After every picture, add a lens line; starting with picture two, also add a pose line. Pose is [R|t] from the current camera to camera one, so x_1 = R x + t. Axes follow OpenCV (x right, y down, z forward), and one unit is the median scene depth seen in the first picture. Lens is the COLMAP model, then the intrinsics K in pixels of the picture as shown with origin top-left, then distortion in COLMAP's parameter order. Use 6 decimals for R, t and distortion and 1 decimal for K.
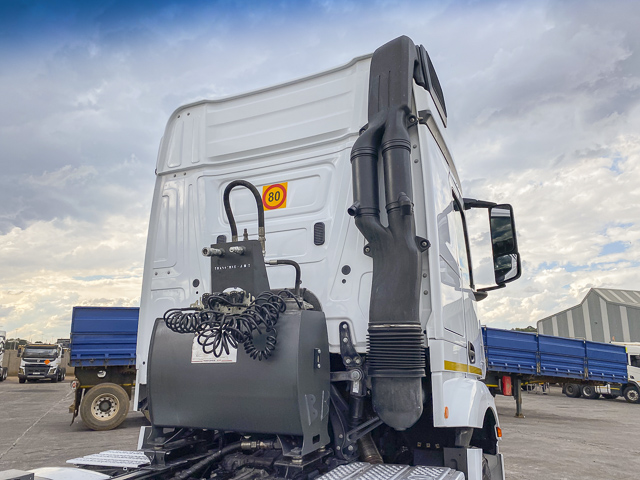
lens RADIAL K [[485.1, 0, 316.4], [0, 485.1, 239.8], [0, 0, 1]] dist [0.036383, -0.024645]
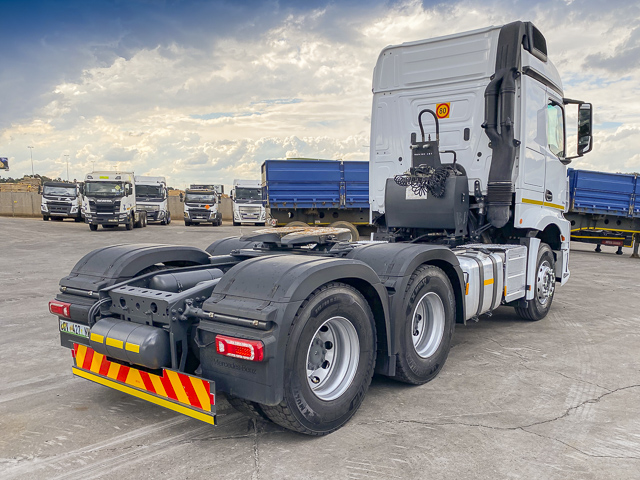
lens RADIAL K [[548.9, 0, 366.8], [0, 548.9, 283.6], [0, 0, 1]] dist [0.058861, -0.024515]
pose [[0.983755, 0.033432, -0.176378, 0.024069], [0.033643, 0.930763, 0.364073, -0.289985], [0.176337, -0.364092, 0.914517, -1.377711]]
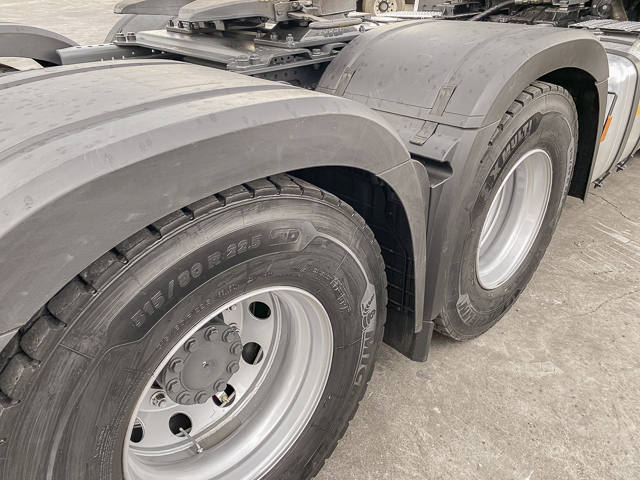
lens RADIAL K [[485.1, 0, 319.2], [0, 485.1, 238.0], [0, 0, 1]] dist [0.036383, -0.024645]
pose [[0.936007, 0.173881, -0.306032, -0.119694], [0.076277, 0.748592, 0.658629, -0.012835], [0.343616, -0.639824, 0.687425, -0.462818]]
